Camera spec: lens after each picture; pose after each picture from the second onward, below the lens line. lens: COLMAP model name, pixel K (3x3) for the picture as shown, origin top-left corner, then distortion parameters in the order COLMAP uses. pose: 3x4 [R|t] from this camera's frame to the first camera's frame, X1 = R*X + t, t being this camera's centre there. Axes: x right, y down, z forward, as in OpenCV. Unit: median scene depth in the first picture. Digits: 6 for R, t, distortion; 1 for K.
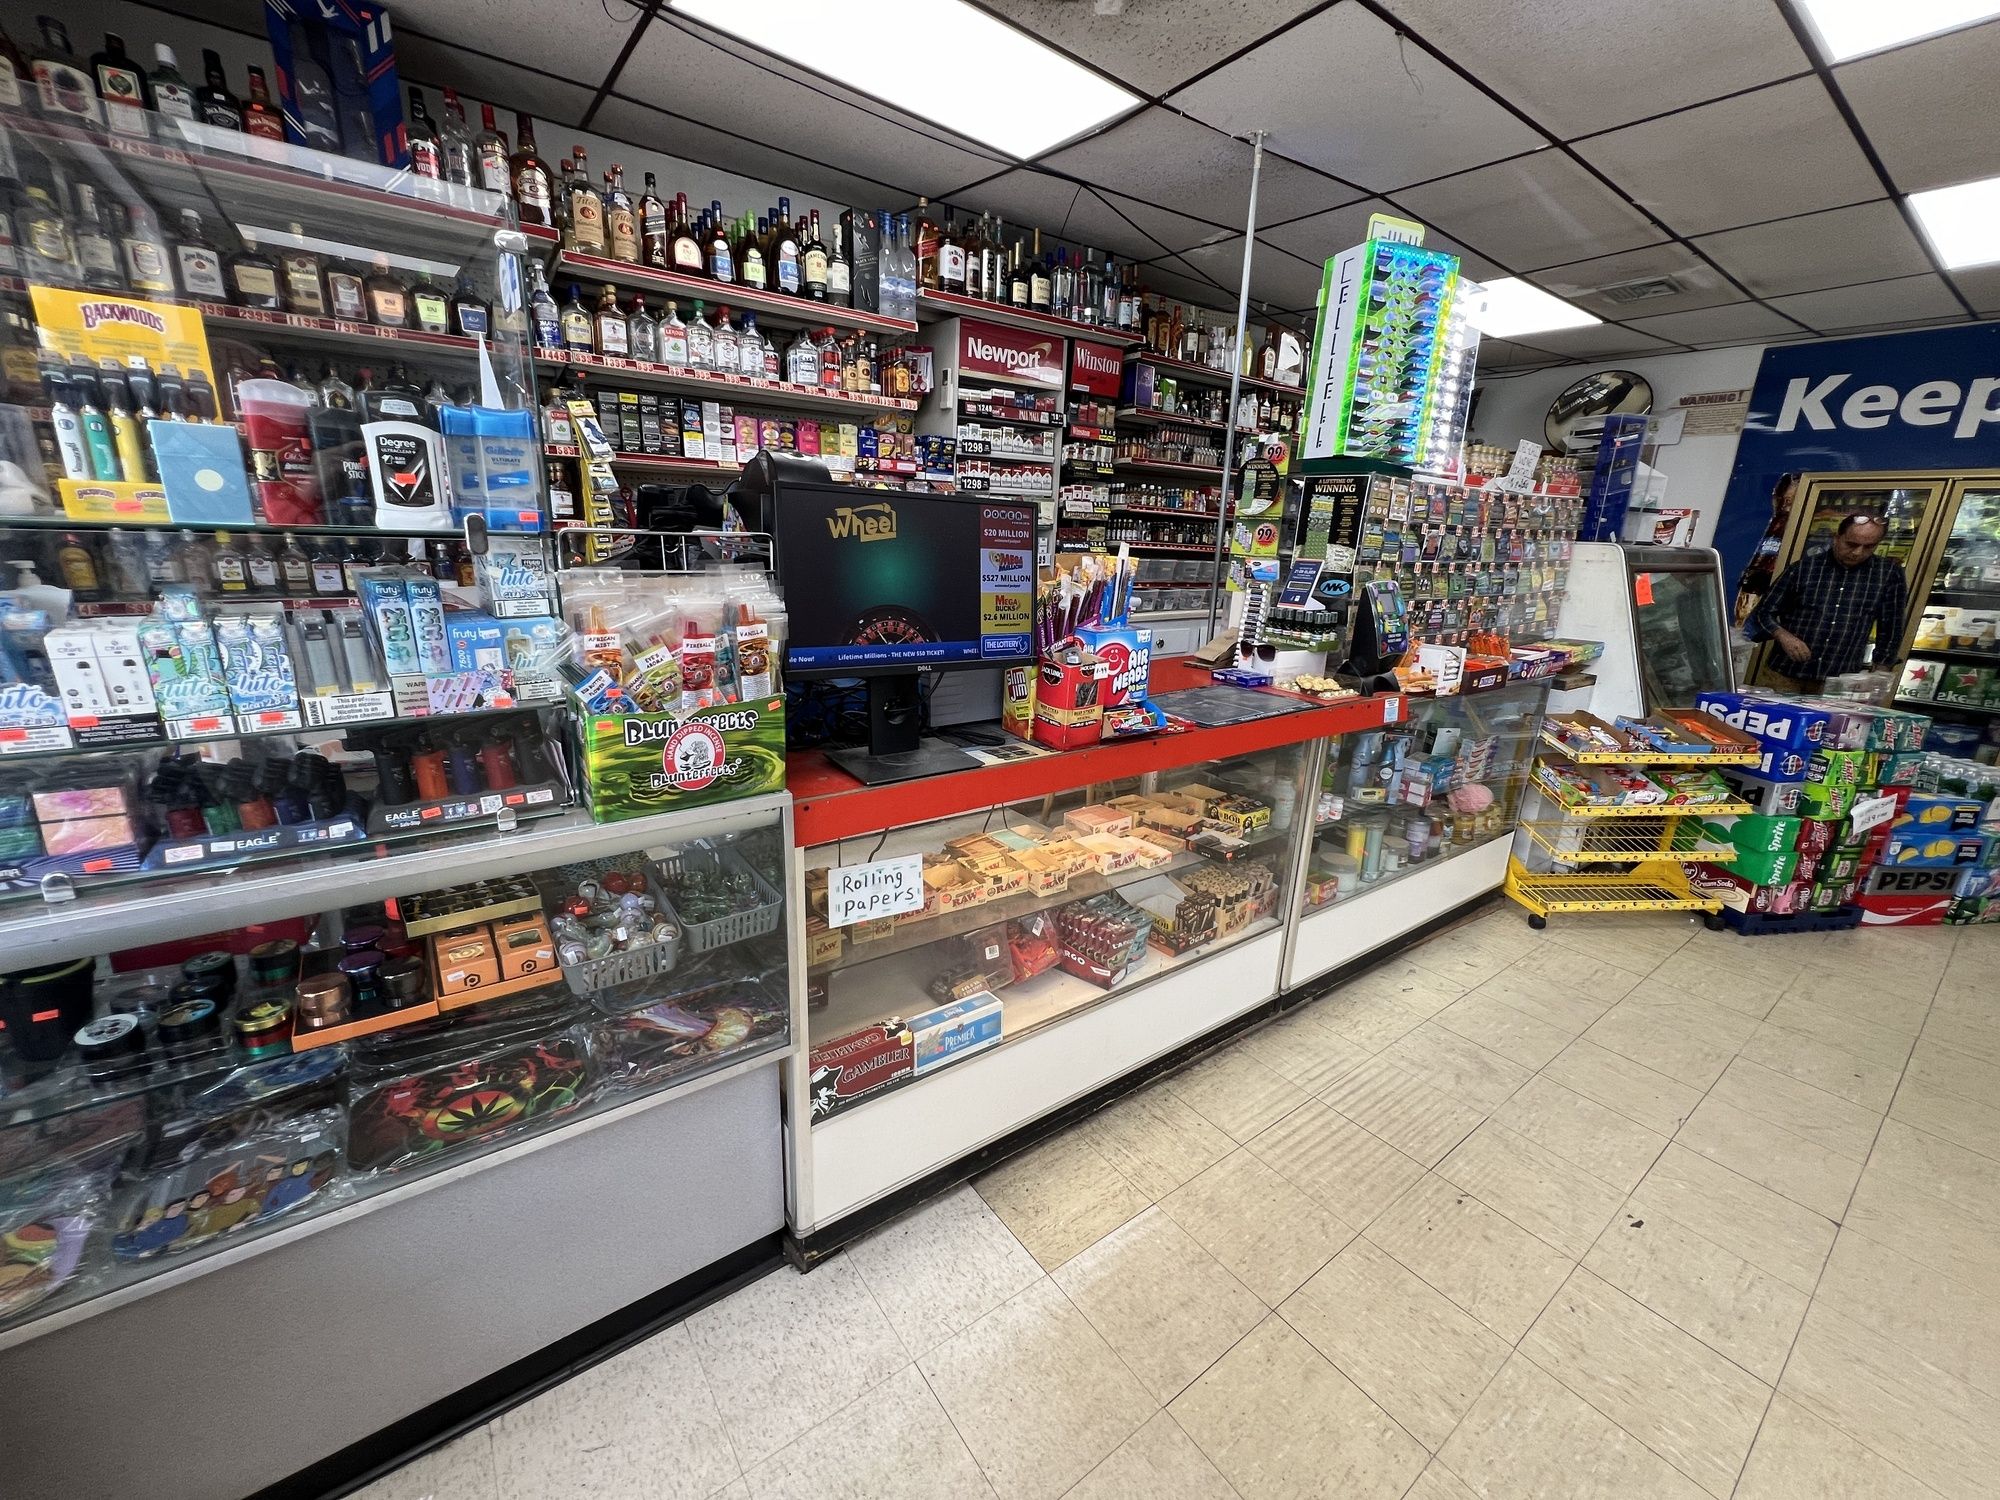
lens RADIAL K [[809.8, 0, 994.9], [0, 809.8, 756.9], [0, 0, 1]] dist [0.000893, -0.000158]
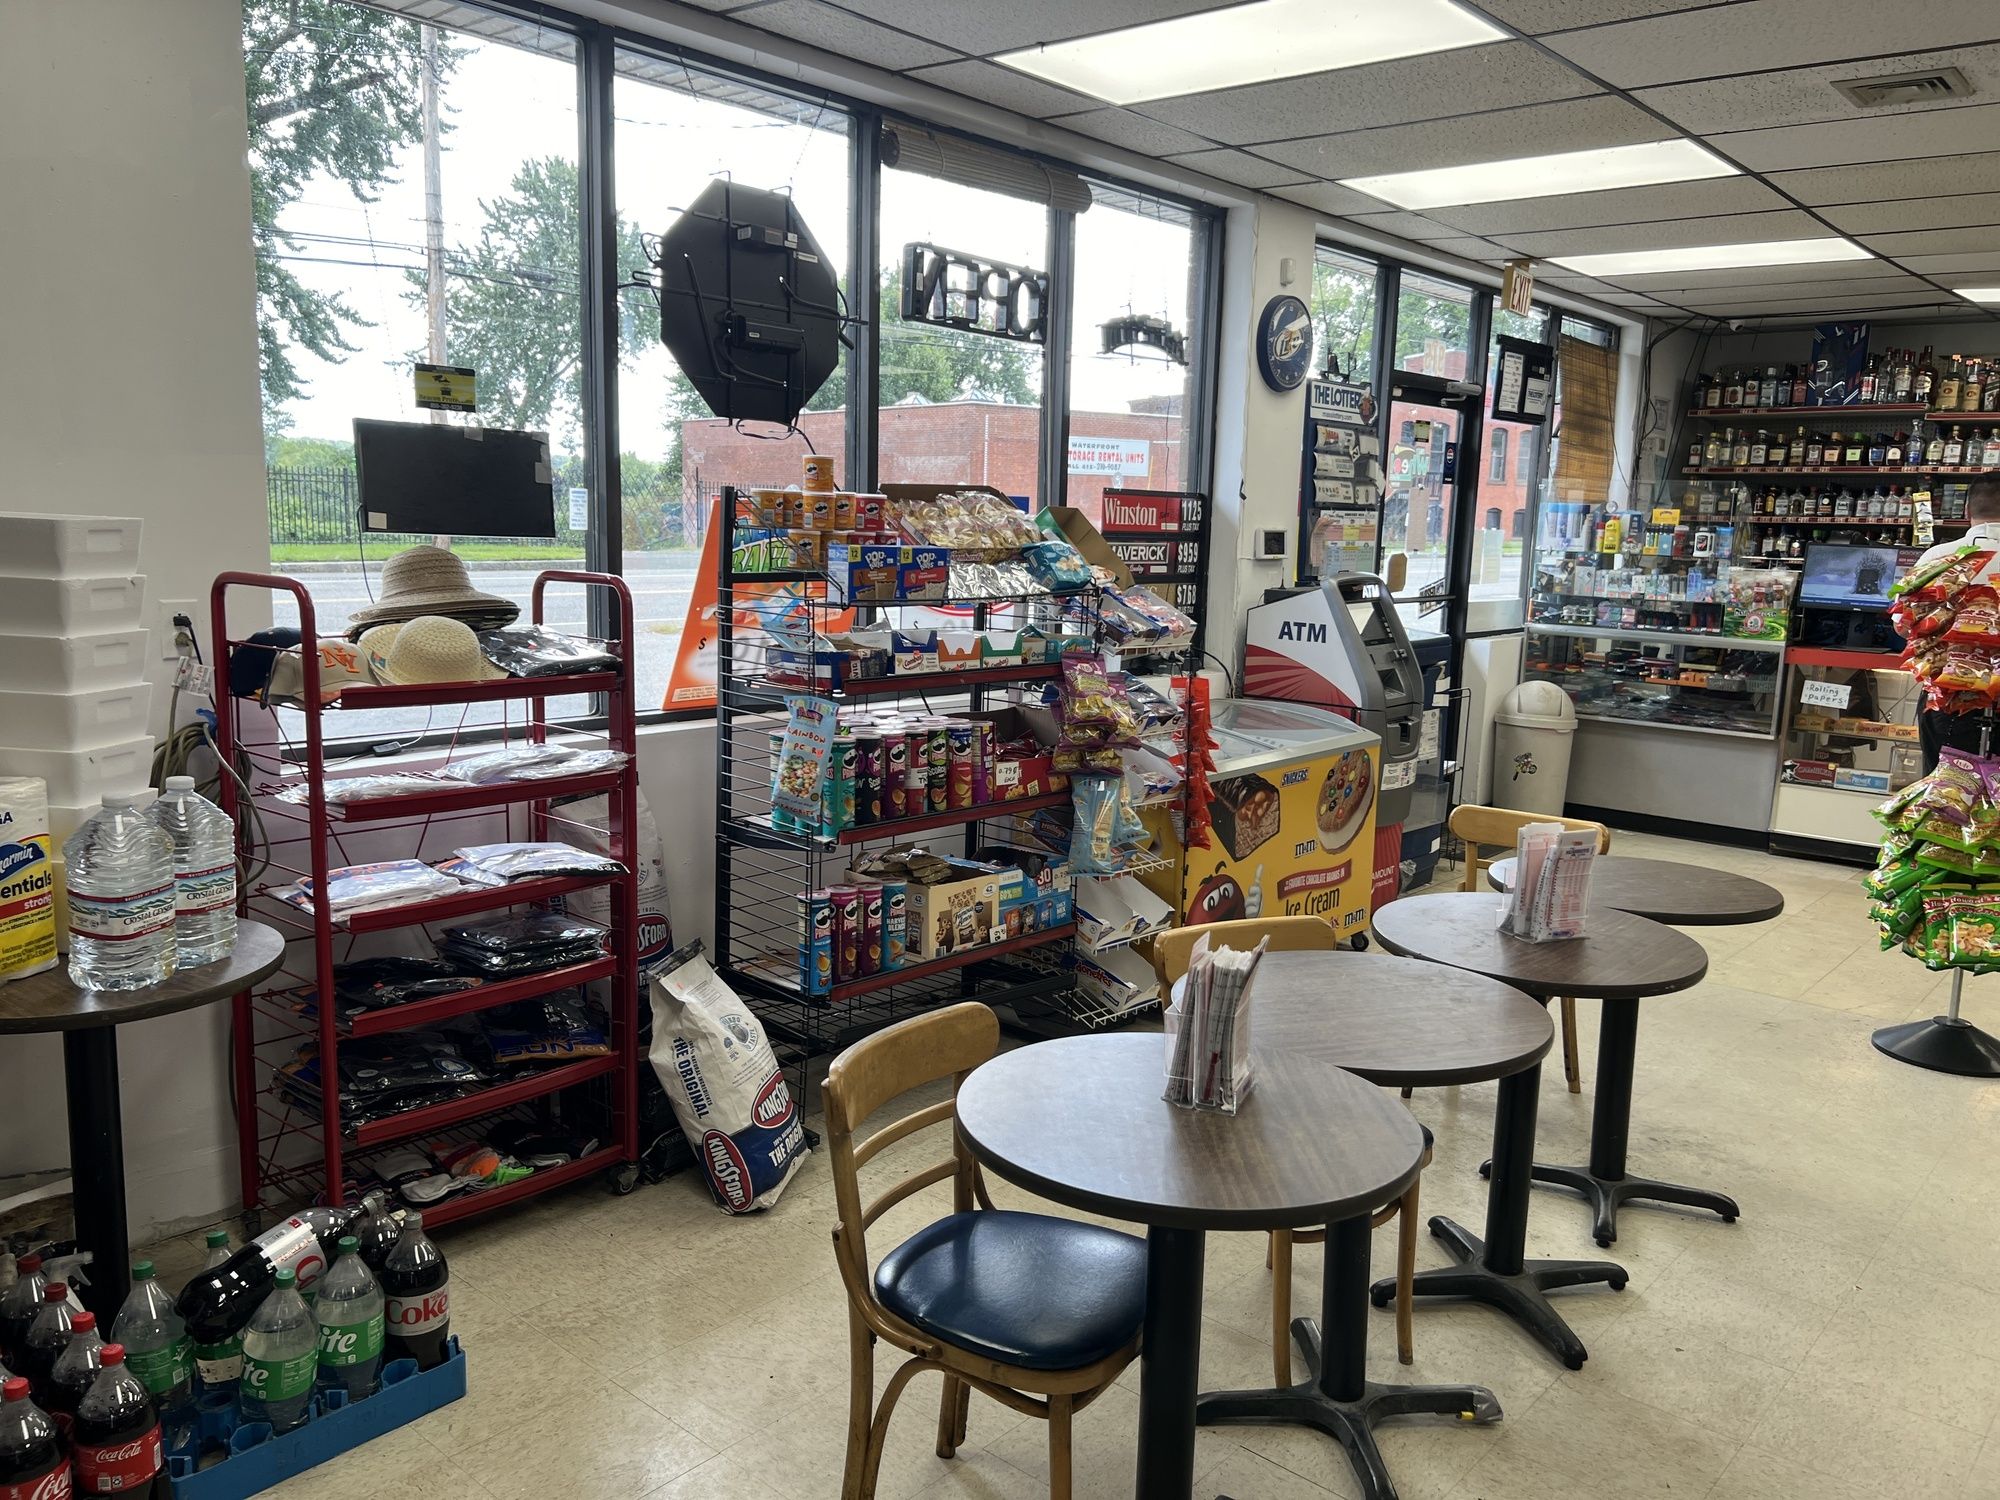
lens RADIAL K [[1515.8, 0, 997.8], [0, 1515.8, 750.0], [0, 0, 1]] dist [0.026713, -0.033518]
pose [[0.216422, 0.121218, -0.968745, 5.043456], [-0.287787, 0.956094, 0.055342, 1.037970], [0.932920, 0.266815, 0.241805, -3.253478]]
